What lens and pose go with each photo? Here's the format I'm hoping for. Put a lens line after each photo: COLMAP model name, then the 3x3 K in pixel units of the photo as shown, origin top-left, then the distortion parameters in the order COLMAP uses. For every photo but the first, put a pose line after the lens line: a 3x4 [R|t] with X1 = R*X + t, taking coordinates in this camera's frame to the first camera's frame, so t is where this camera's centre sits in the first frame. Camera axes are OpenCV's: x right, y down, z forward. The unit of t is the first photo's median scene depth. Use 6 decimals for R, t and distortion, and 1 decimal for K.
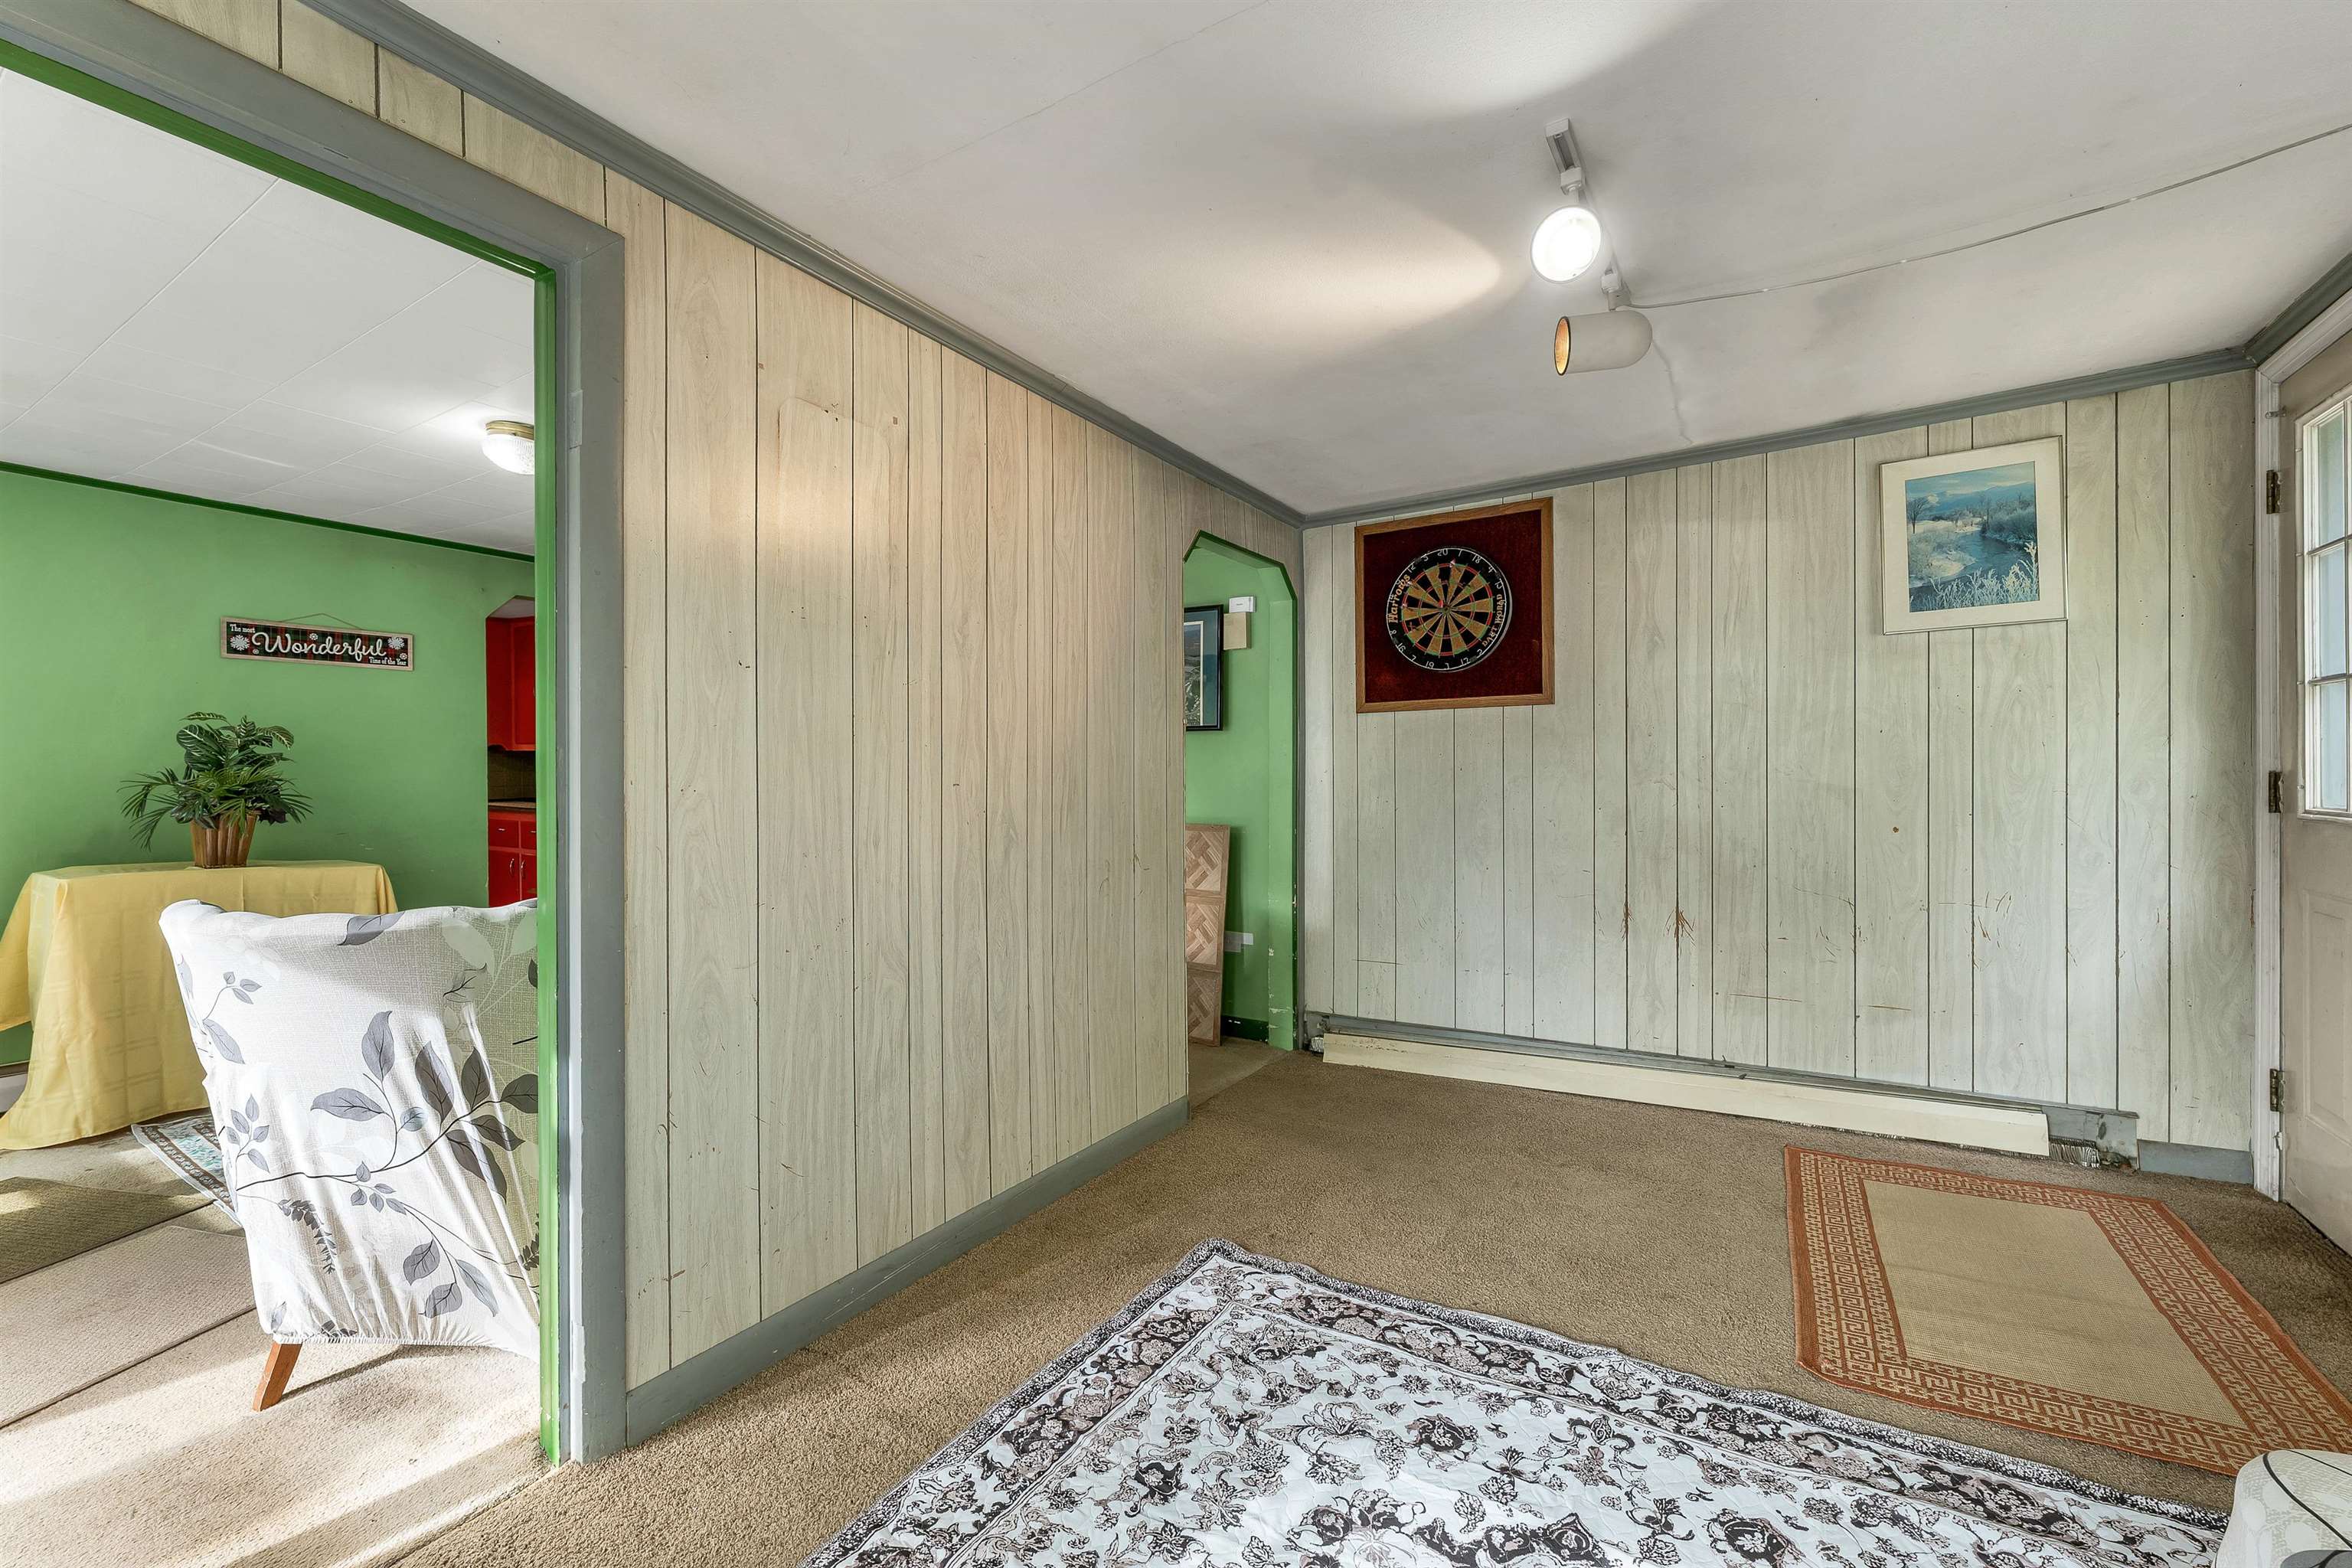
lens RADIAL K [[992.4, 0, 1179.3], [0, 992.4, 774.5], [0, 0, 1]] dist [-0.002290, 0.000525]
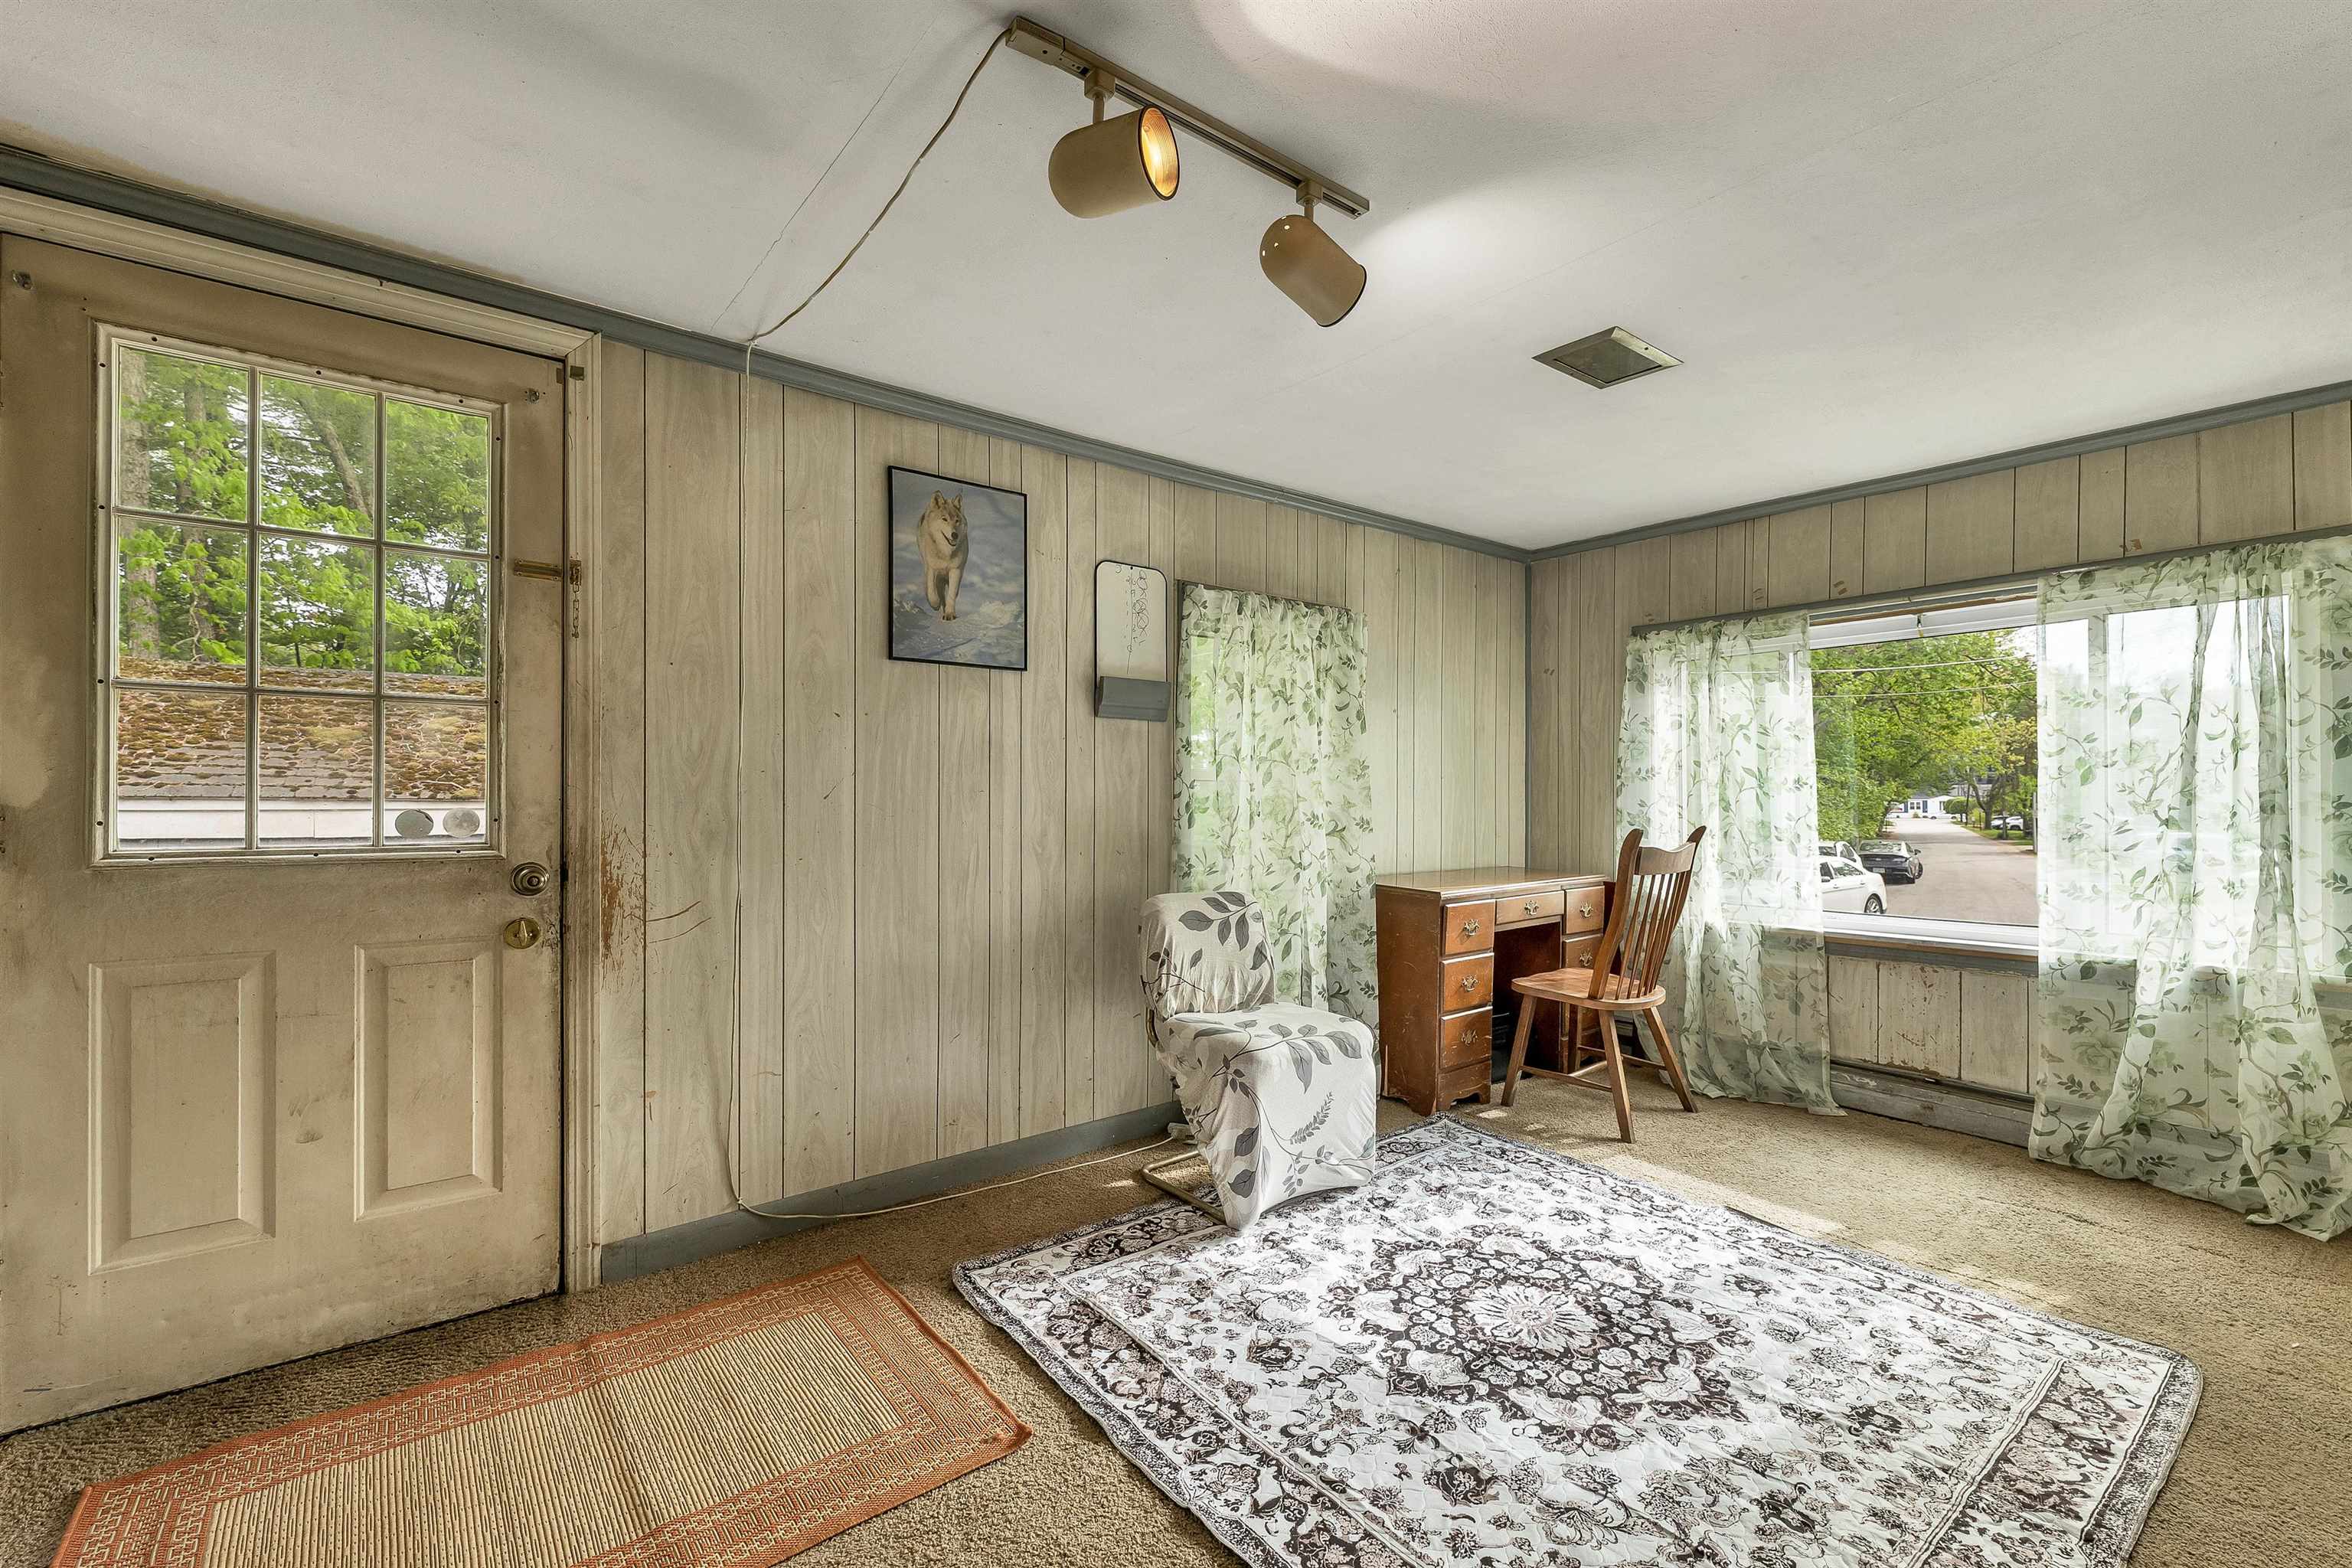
lens RADIAL K [[992.4, 0, 1173.6], [0, 992.4, 799.6], [0, 0, 1]] dist [-0.002290, 0.000525]
pose [[-0.933037, 0.005448, 0.359739, 0.183446], [0.006074, 0.999981, 0.000608, -0.003619], [-0.359729, 0.002753, -0.933053, 2.083831]]
